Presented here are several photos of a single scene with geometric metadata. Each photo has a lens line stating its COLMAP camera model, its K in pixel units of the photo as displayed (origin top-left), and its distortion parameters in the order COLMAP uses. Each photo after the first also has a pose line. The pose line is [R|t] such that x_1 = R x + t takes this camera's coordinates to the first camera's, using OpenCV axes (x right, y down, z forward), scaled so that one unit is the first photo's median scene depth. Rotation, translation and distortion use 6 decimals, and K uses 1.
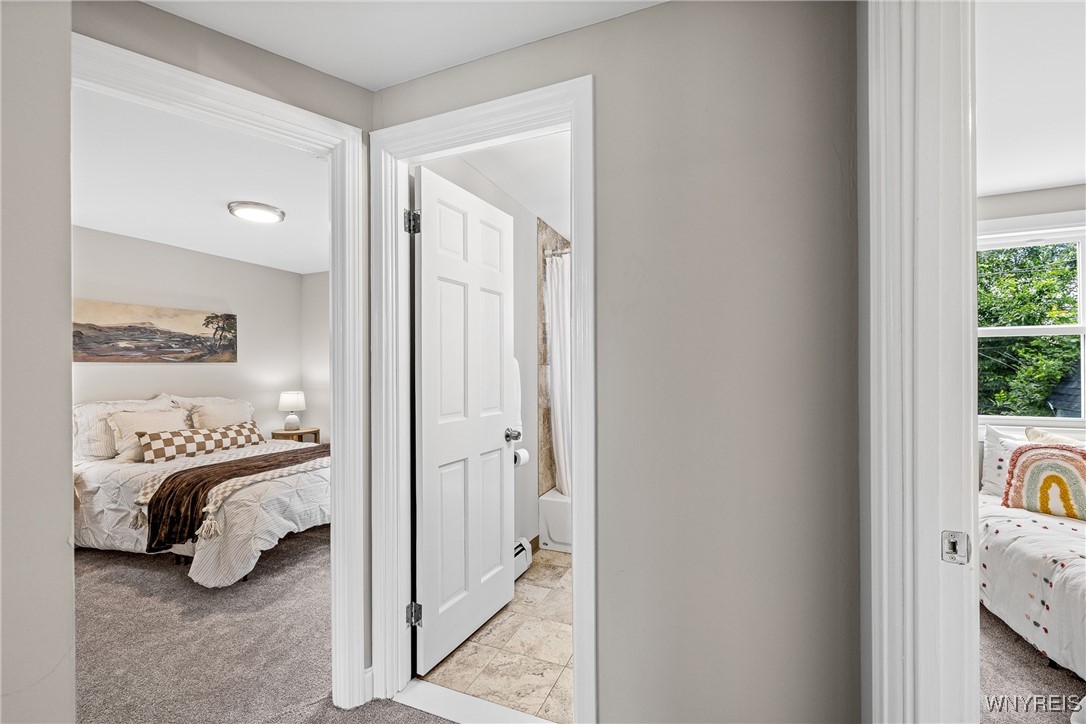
lens RADIAL K [[455.9, 0, 548.1], [0, 455.9, 366.0], [0, 0, 1]] dist [0.000545, -0.000182]
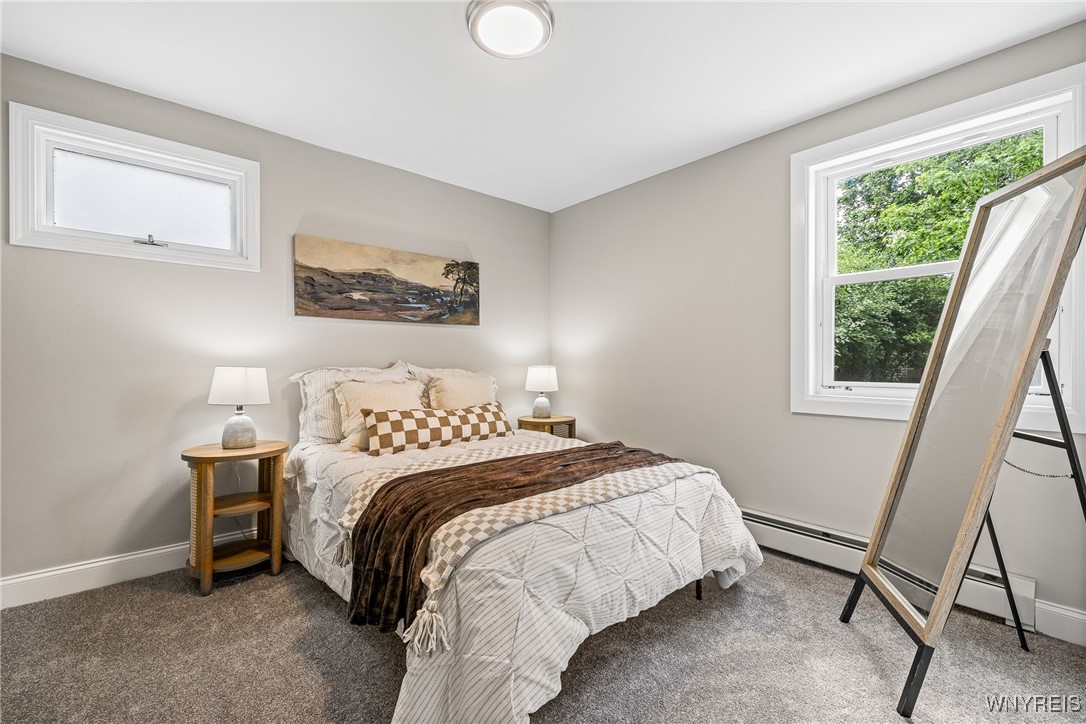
lens RADIAL K [[455.9, 0, 548.1], [0, 455.9, 366.0], [0, 0, 1]] dist [0.000545, -0.000182]
pose [[0.901589, 0.007187, -0.432534, -0.329500], [-0.002675, 0.999935, 0.011039, 0.068655], [0.432586, -0.008796, 0.901550, 0.480556]]
